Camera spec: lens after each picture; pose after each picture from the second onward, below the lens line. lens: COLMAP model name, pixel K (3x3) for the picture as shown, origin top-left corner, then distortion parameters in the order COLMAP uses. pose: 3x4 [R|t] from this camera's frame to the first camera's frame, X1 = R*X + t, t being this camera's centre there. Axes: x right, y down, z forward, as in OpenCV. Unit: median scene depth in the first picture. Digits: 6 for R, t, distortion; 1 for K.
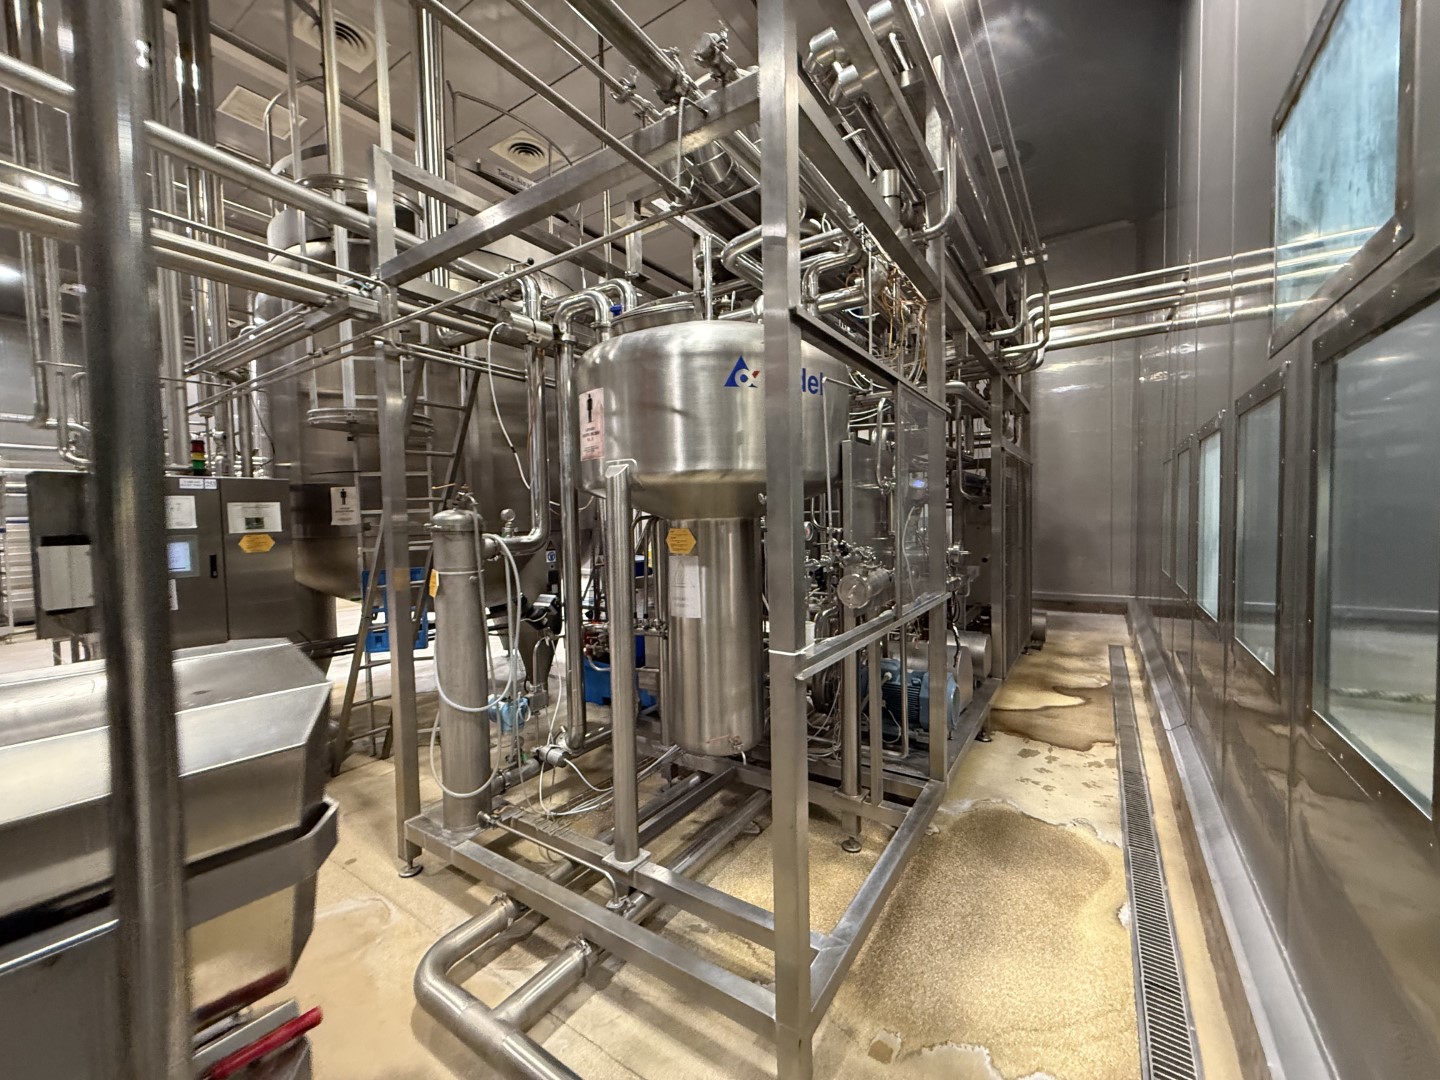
lens RADIAL K [[580.7, 0, 712.3], [0, 580.7, 539.0], [0, 0, 1]] dist [-0.002171, -0.000121]
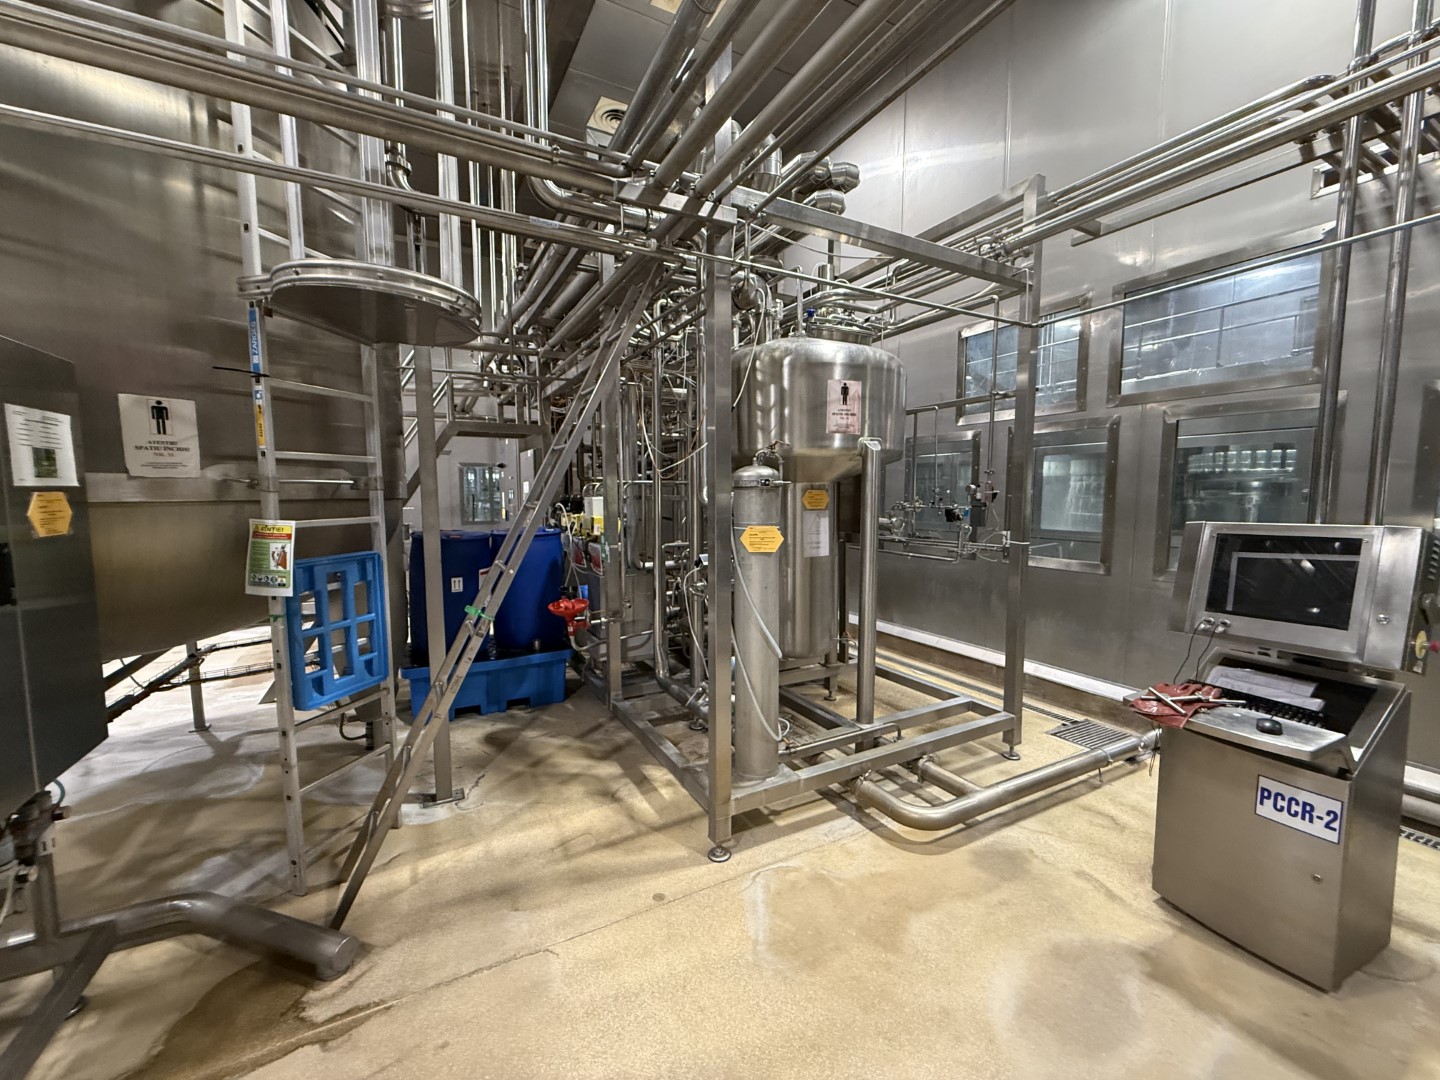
lens RADIAL K [[580.7, 0, 721.0], [0, 580.7, 542.7], [0, 0, 1]] dist [-0.002171, -0.000121]
pose [[0.457793, -0.054730, 0.887373, -2.295656], [0.029558, 0.998489, 0.046334, 0.058238], [-0.888567, 0.005017, 0.458718, 0.996244]]
